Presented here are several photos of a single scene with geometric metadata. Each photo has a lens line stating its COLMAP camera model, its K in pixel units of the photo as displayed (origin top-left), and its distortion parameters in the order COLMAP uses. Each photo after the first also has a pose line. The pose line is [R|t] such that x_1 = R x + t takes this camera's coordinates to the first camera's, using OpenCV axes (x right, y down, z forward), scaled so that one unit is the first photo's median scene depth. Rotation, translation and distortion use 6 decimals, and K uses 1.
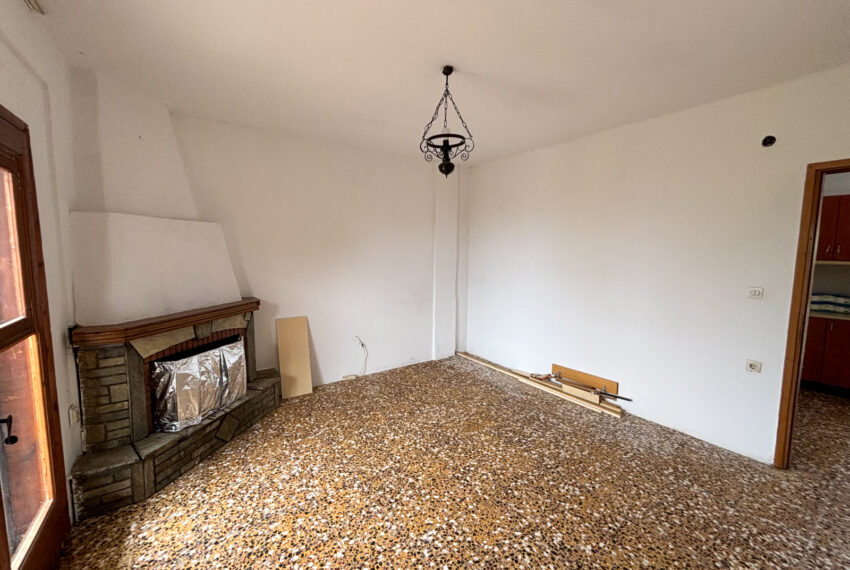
lens RADIAL K [[348.4, 0, 426.6], [0, 348.4, 279.6], [0, 0, 1]] dist [0.000647, 0.000239]
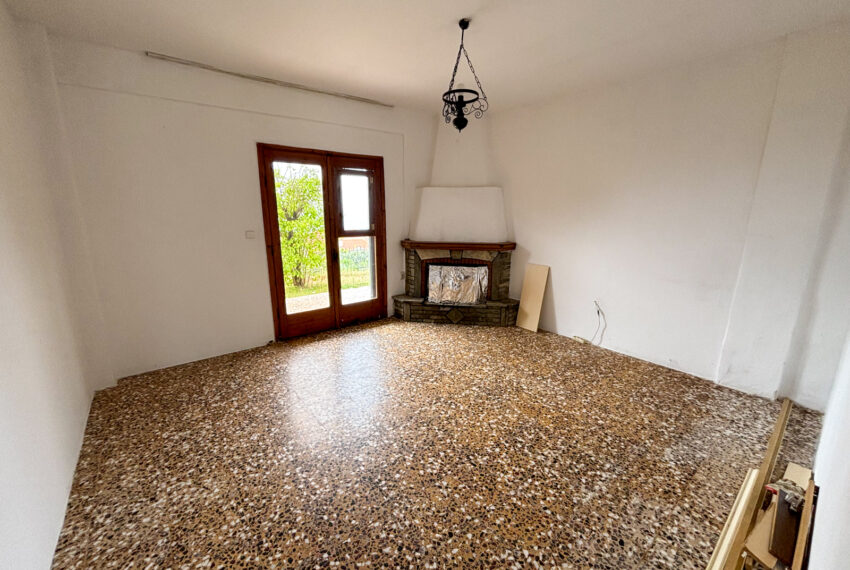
lens RADIAL K [[345.7, 0, 425.4], [0, 345.7, 283.6], [0, 0, 1]] dist [0.002145, -0.000175]
pose [[0.073041, 0.210920, -0.974771, 1.027216], [-0.094523, 0.974446, 0.203766, -0.044020], [0.992840, 0.077255, 0.091112, 0.732466]]
